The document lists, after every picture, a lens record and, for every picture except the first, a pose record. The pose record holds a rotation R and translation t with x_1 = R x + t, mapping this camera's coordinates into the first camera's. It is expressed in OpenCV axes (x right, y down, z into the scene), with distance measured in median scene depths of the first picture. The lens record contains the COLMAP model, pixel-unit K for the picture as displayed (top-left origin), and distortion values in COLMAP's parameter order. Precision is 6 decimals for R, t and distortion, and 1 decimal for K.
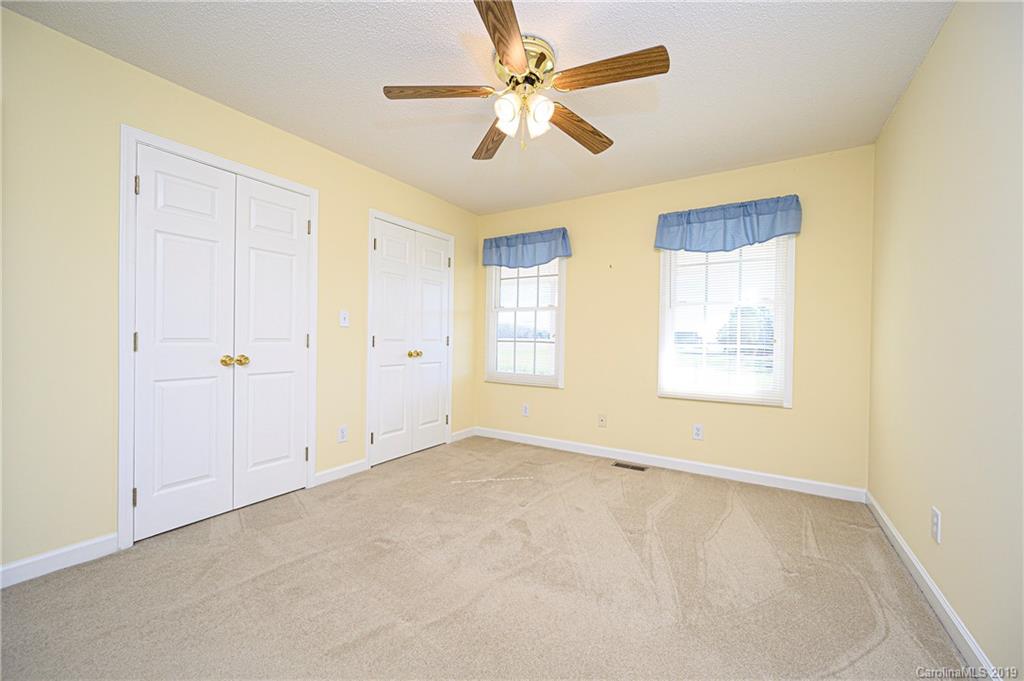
lens RADIAL K [[413.7, 0, 515.9], [0, 413.7, 339.5], [0, 0, 1]] dist [0.000943, 0.000007]
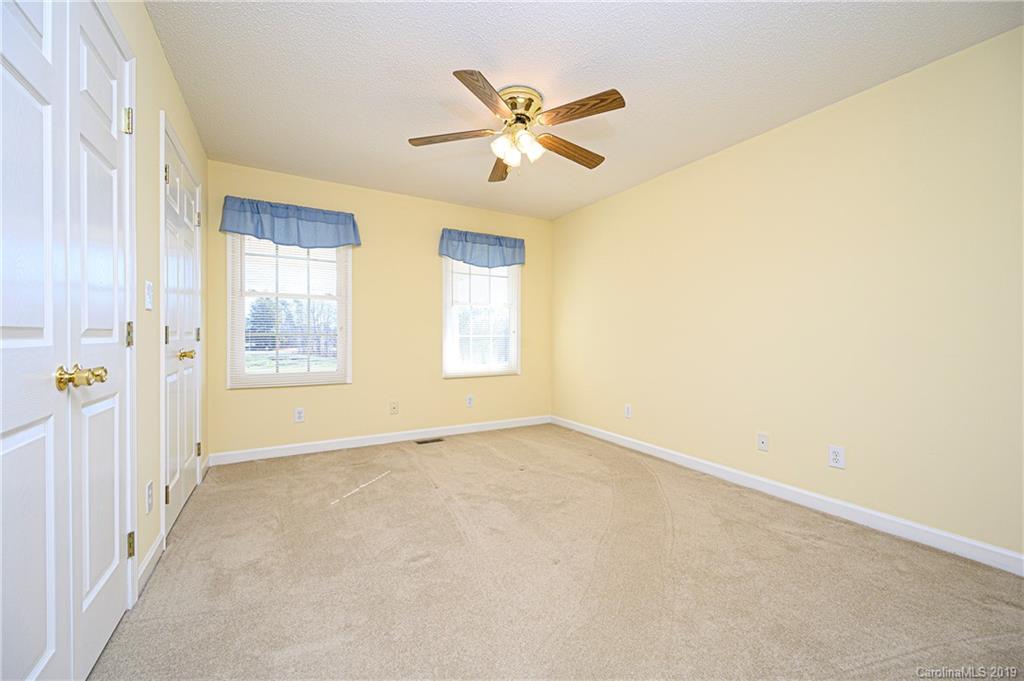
lens RADIAL K [[413.7, 0, 522.6], [0, 413.7, 339.4], [0, 0, 1]] dist [0.000943, 0.000007]
pose [[0.437302, -0.018618, 0.899122, -0.644549], [0.010922, 0.999822, 0.015392, 0.008124], [-0.899248, 0.003089, 0.437427, 0.262501]]
